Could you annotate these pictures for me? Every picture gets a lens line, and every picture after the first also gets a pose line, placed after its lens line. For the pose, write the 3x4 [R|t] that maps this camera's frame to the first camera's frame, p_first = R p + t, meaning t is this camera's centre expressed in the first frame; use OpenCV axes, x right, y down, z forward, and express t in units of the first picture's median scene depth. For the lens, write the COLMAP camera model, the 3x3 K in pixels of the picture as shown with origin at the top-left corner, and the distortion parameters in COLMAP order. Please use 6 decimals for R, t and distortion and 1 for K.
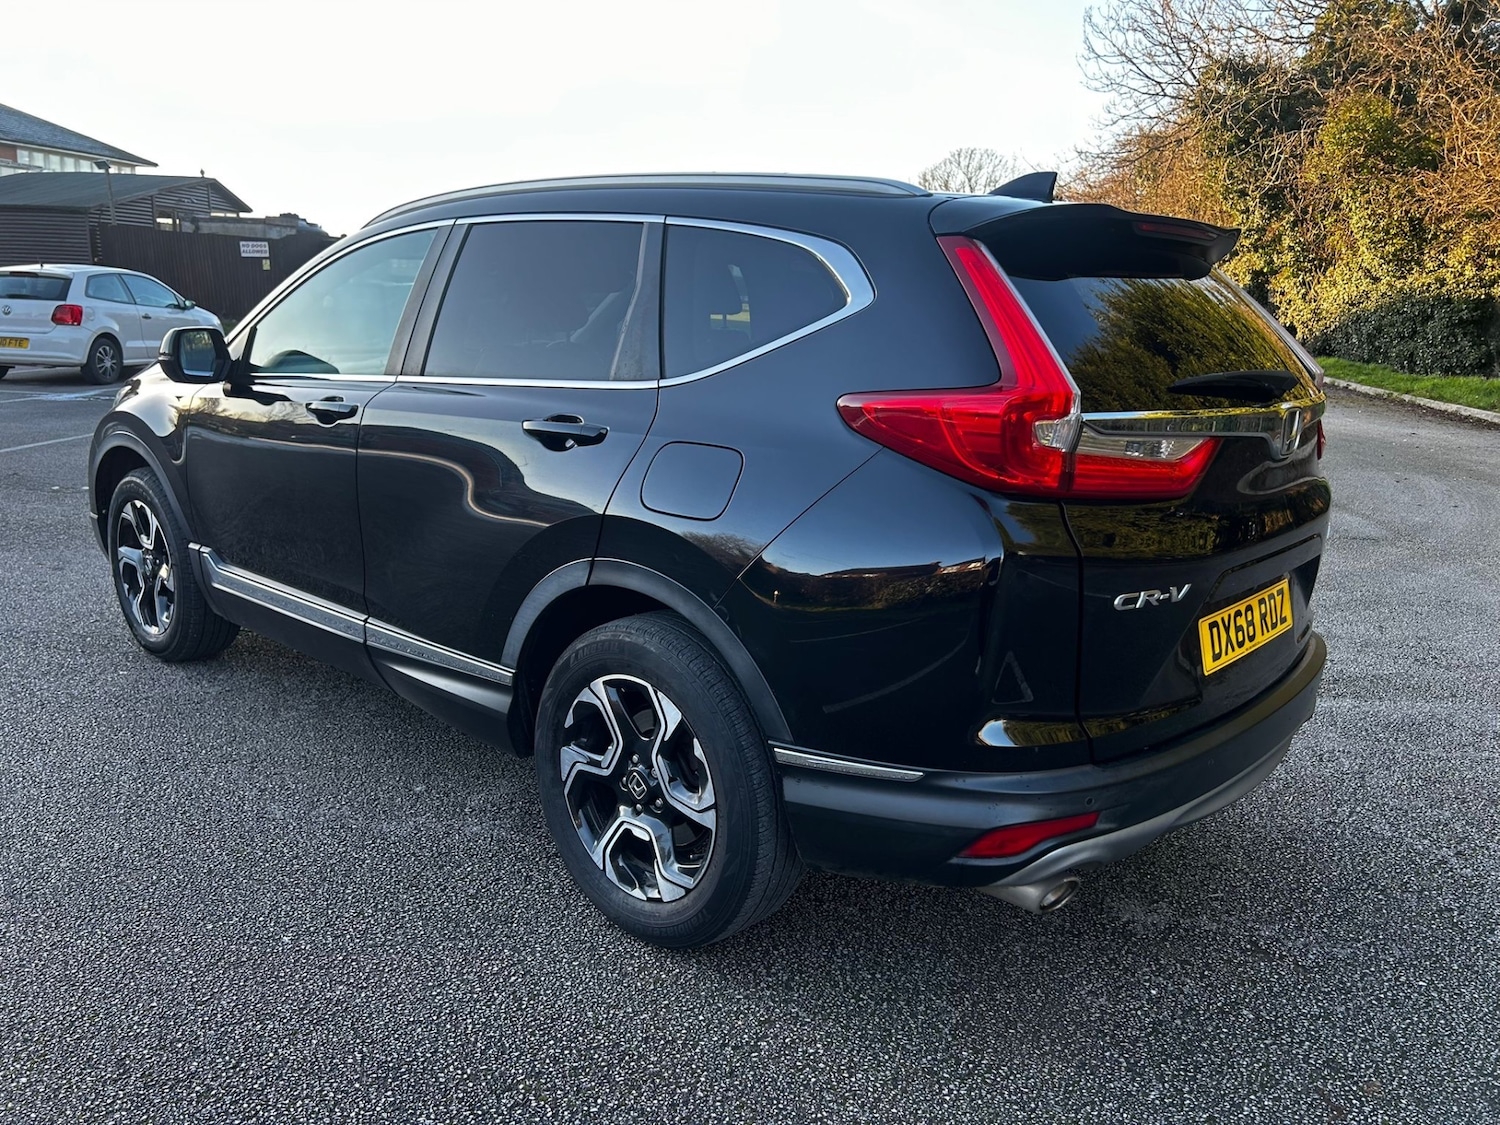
lens RADIAL K [[1117.7, 0, 725.7], [0, 1117.7, 568.7], [0, 0, 1]] dist [0.037441, -0.026250]
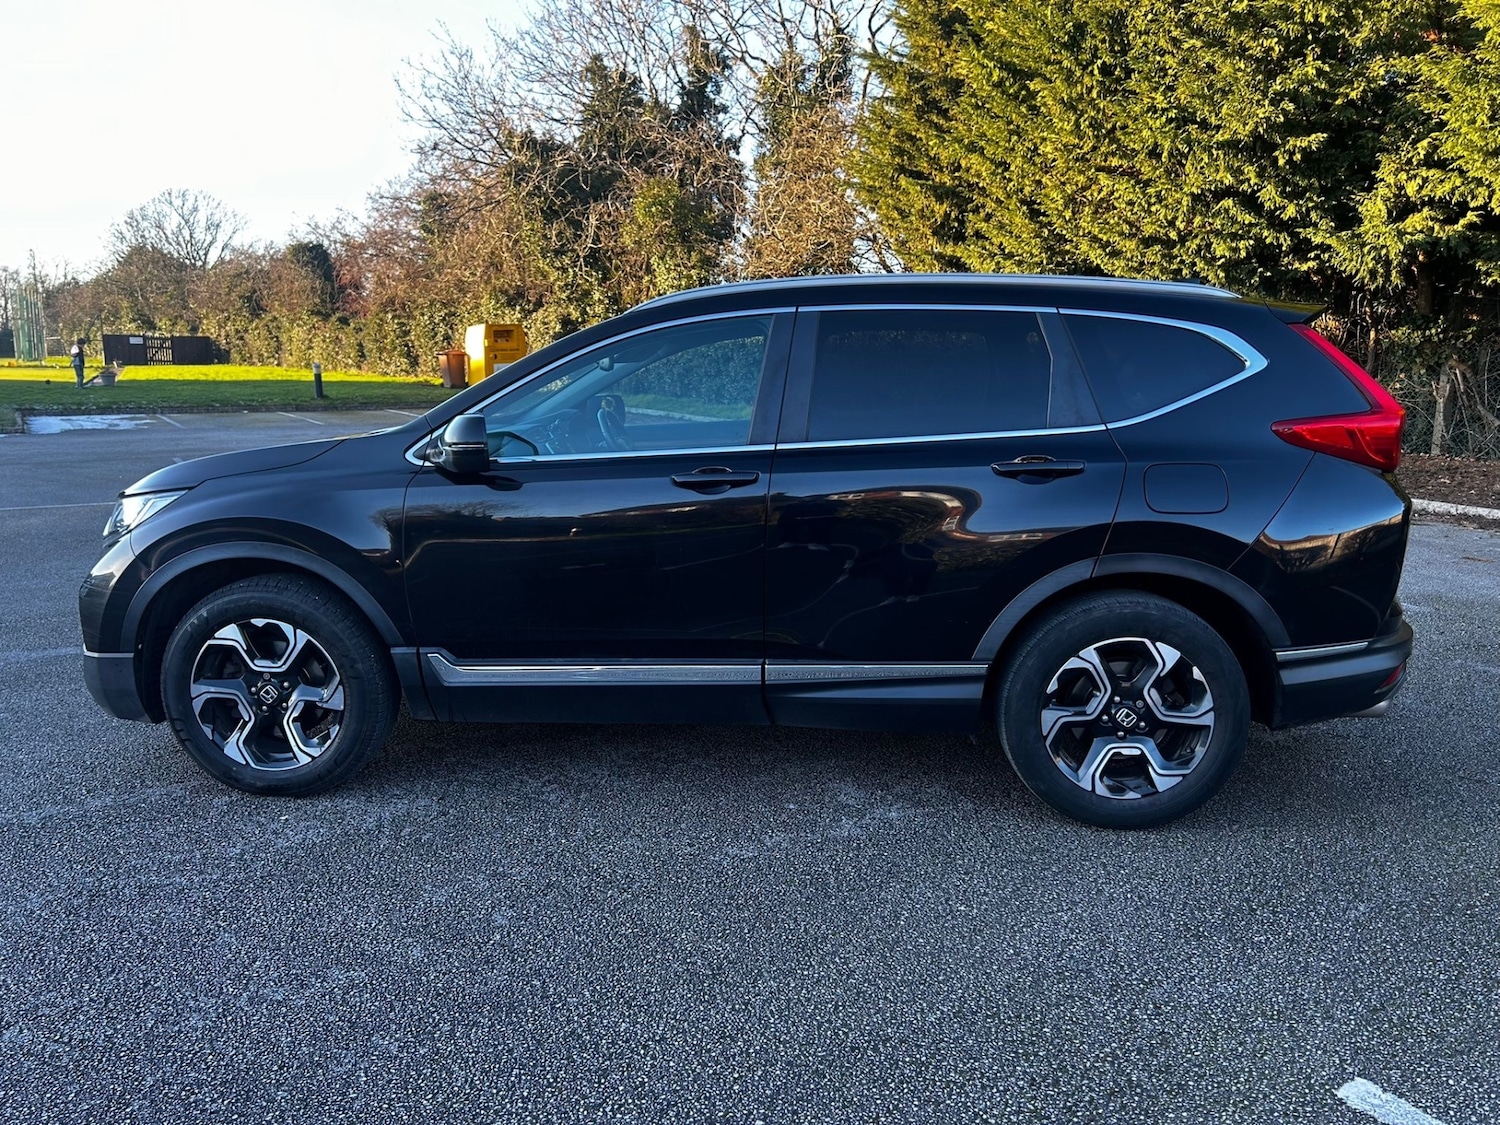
lens RADIAL K [[1126.1, 0, 717.9], [0, 1126.1, 577.6], [0, 0, 1]] dist [0.039697, -0.042966]
pose [[0.793841, -0.145881, 0.590368, -1.054365], [0.164996, 0.986053, 0.021794, -0.073834], [-0.585314, 0.080107, 0.806840, 0.128833]]
